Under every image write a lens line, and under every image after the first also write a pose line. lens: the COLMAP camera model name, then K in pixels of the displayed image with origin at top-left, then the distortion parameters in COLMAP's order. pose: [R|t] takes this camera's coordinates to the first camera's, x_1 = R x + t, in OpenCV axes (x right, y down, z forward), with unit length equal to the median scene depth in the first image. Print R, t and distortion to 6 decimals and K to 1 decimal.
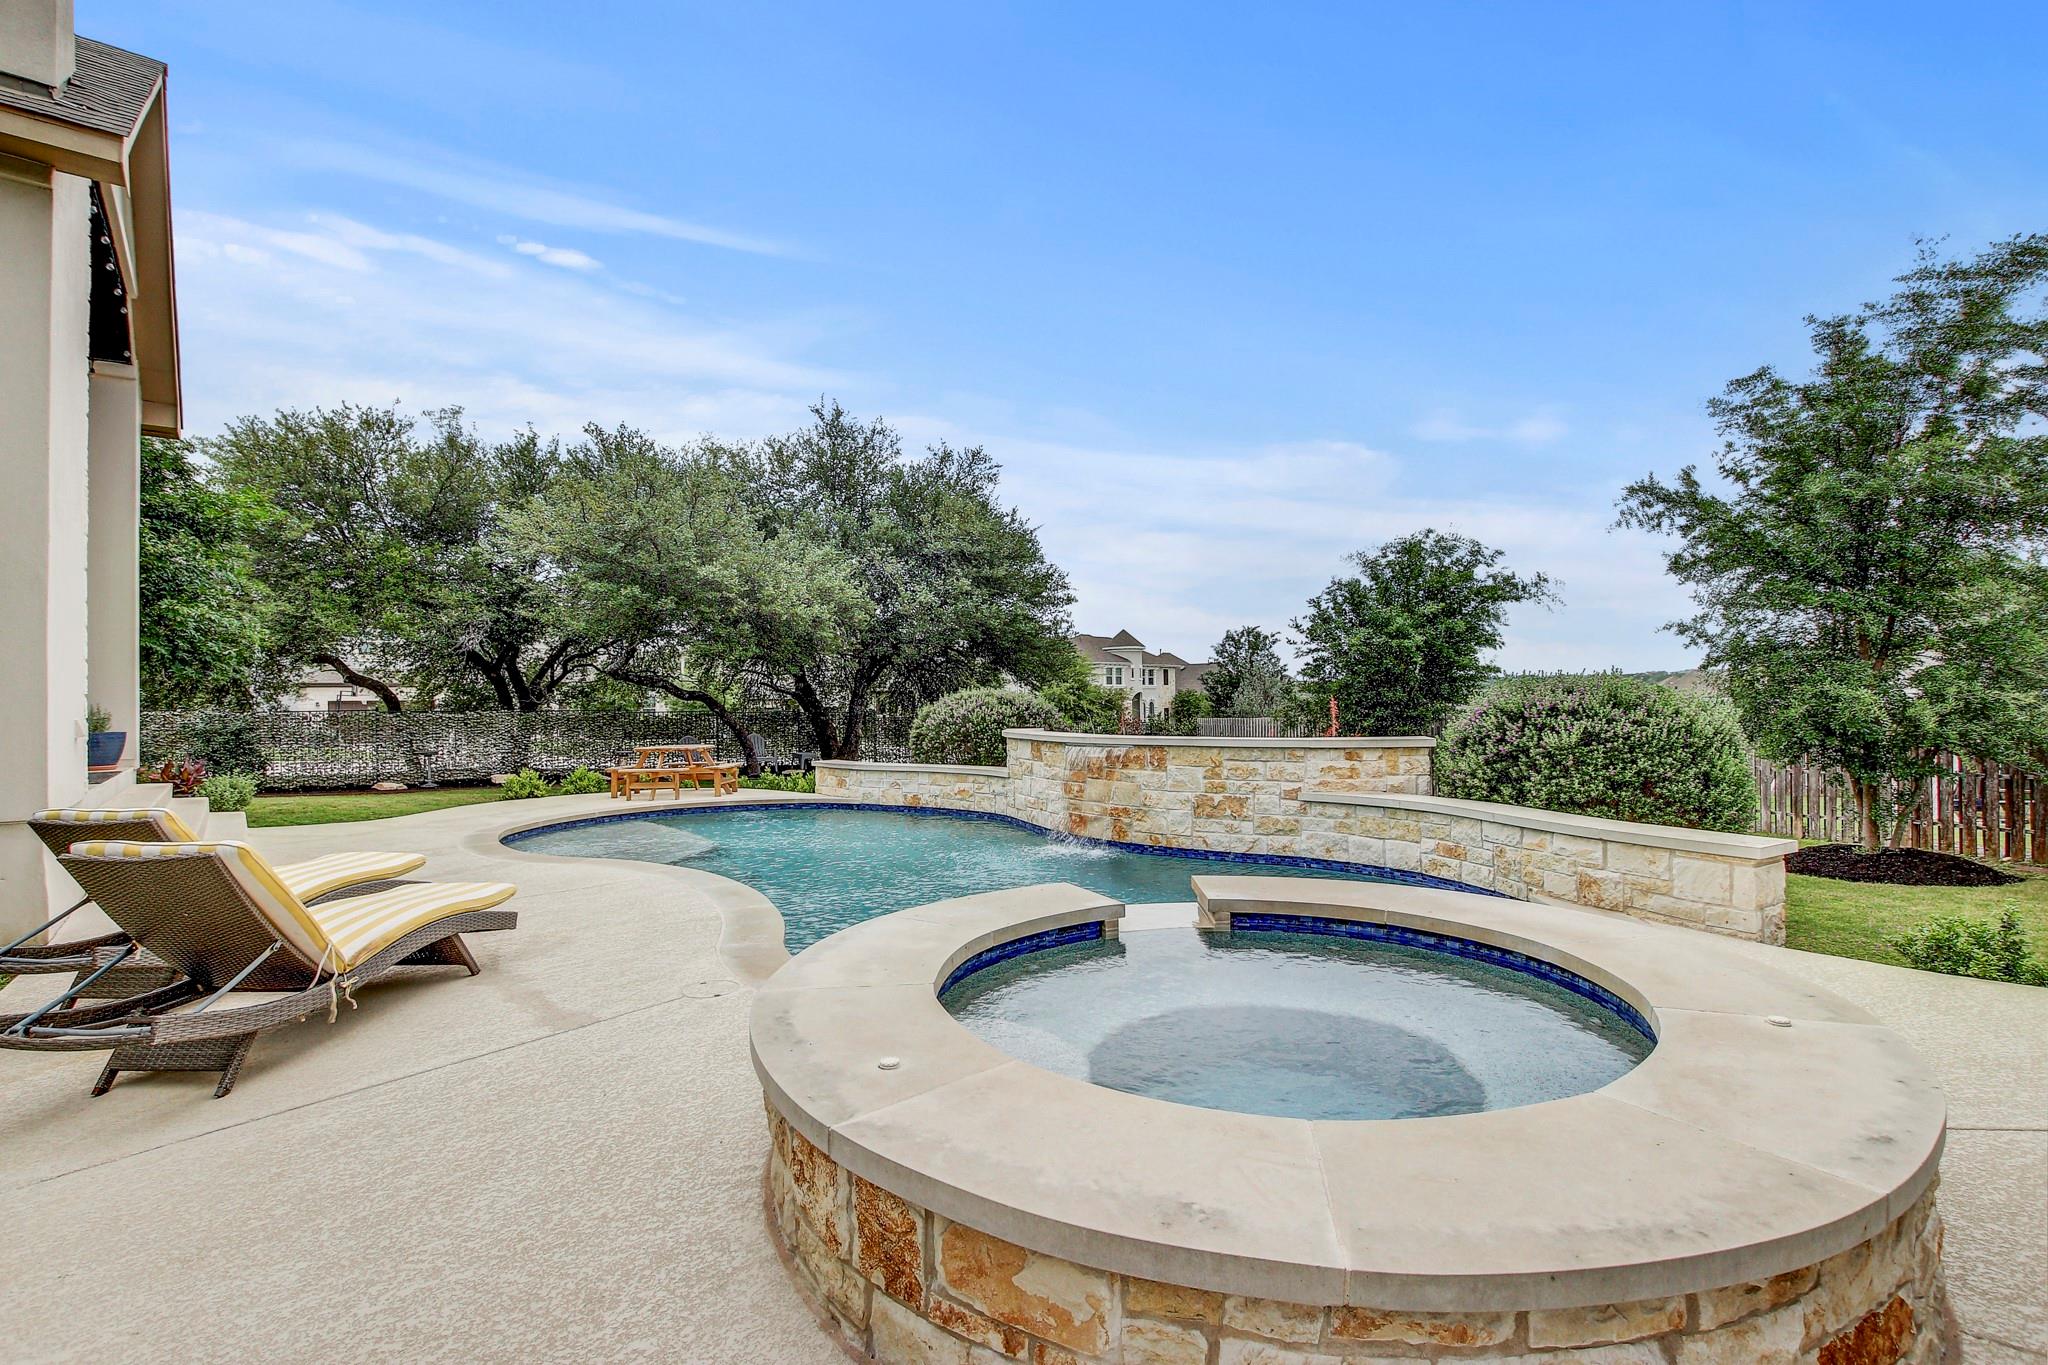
lens RADIAL K [[937.9, 0, 1024.0], [0, 937.9, 682.5], [0, 0, 1]] dist [-0.003030, 0.000225]
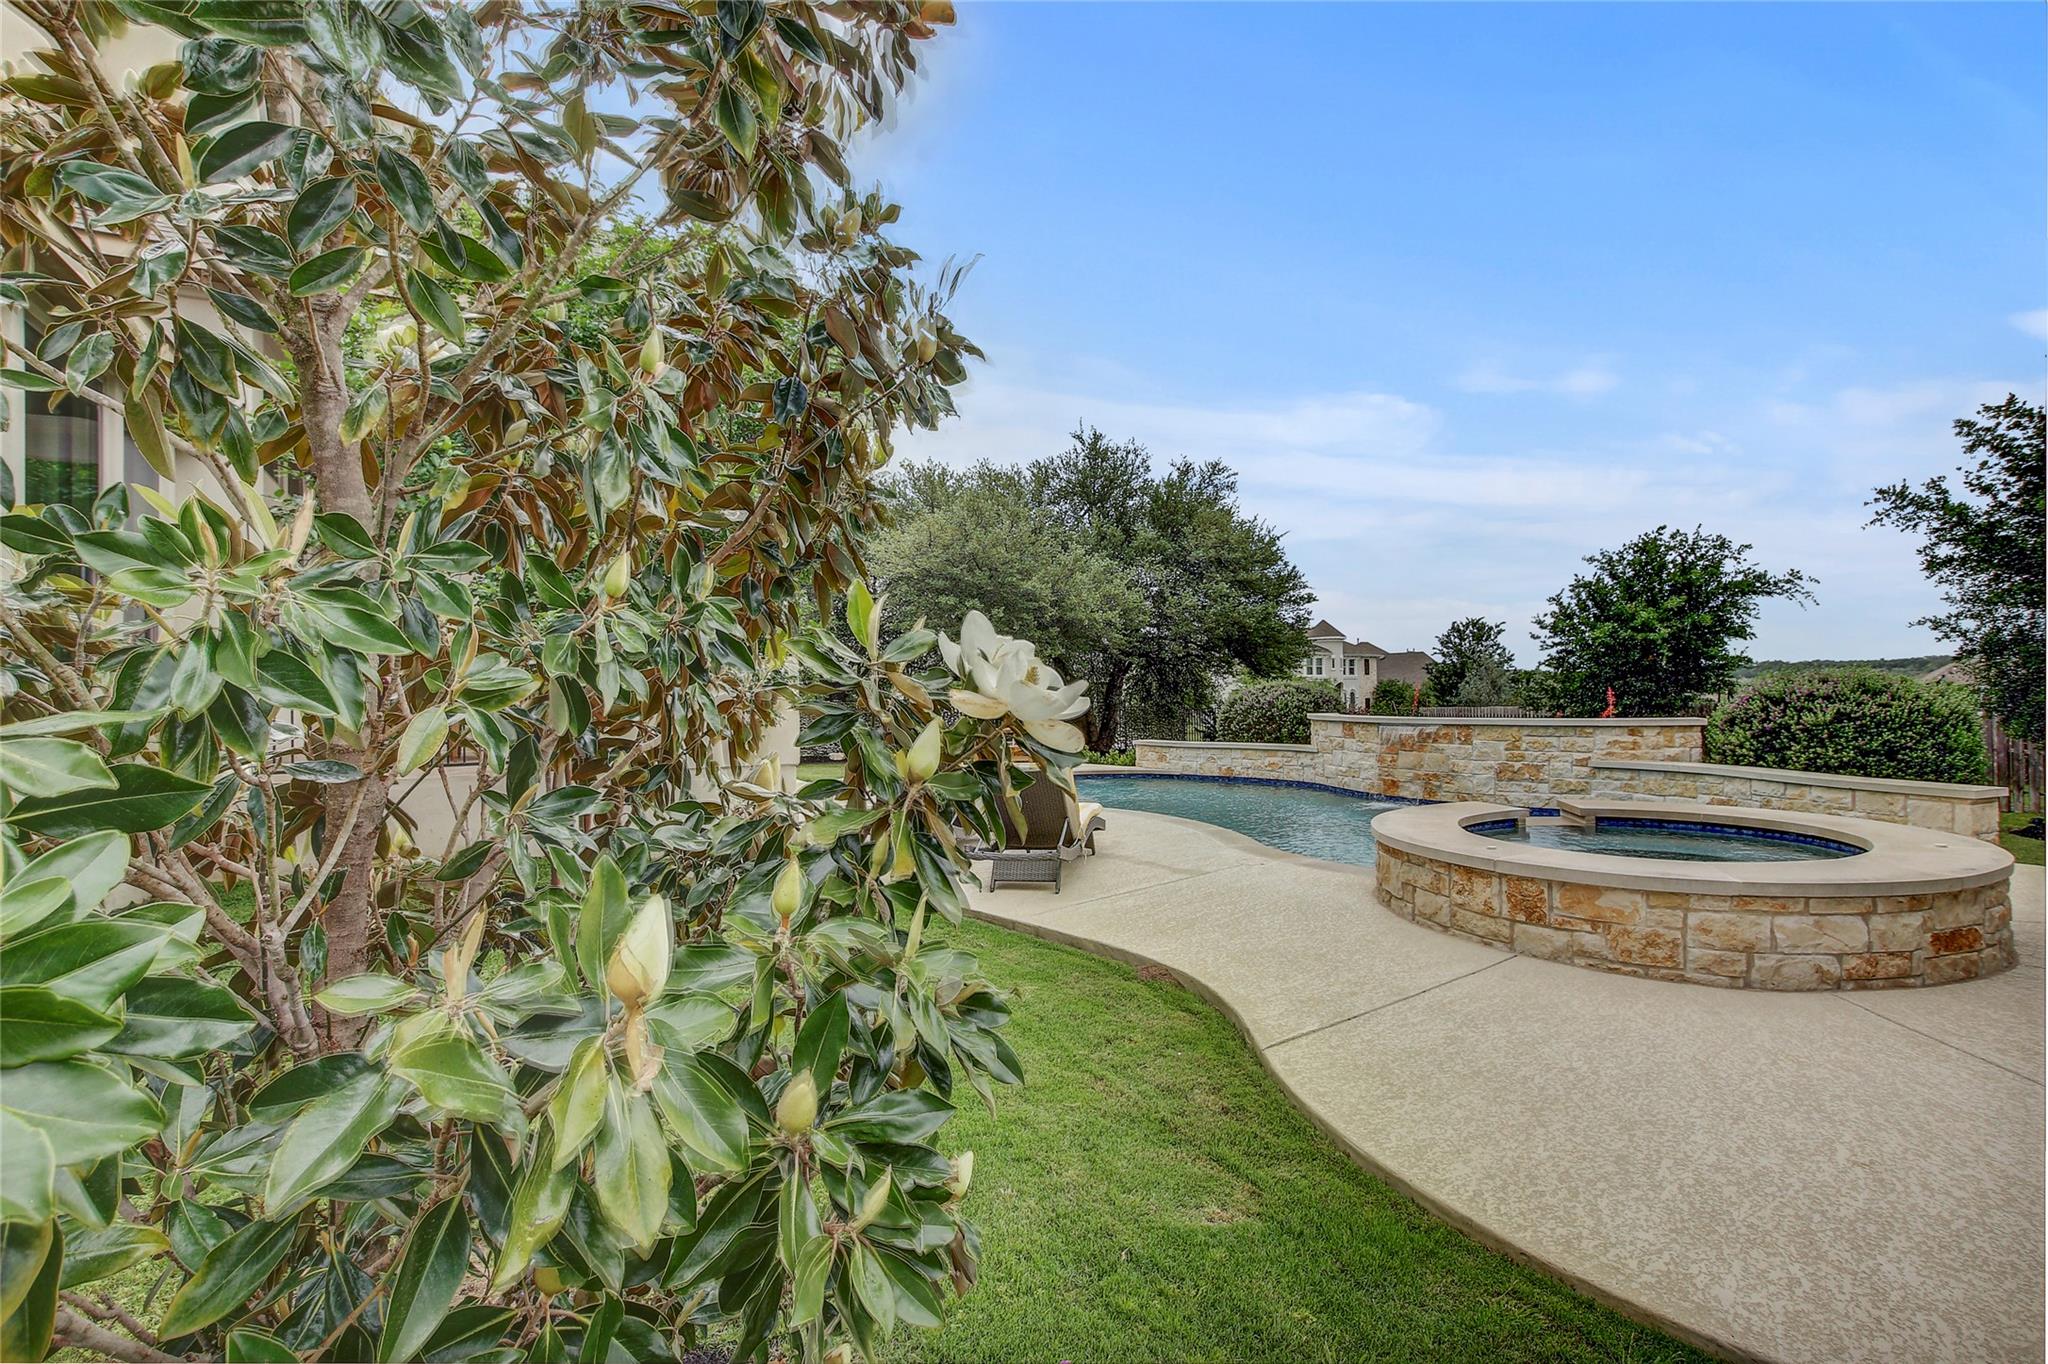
lens RADIAL K [[936.9, 0, 1048.5], [0, 936.9, 677.7], [0, 0, 1]] dist [-0.000973, -0.000016]
pose [[0.986570, -0.005644, -0.163239, -0.143705], [0.006408, 0.999971, 0.004151, -0.004284], [0.163211, -0.005141, 0.986578, -0.245254]]
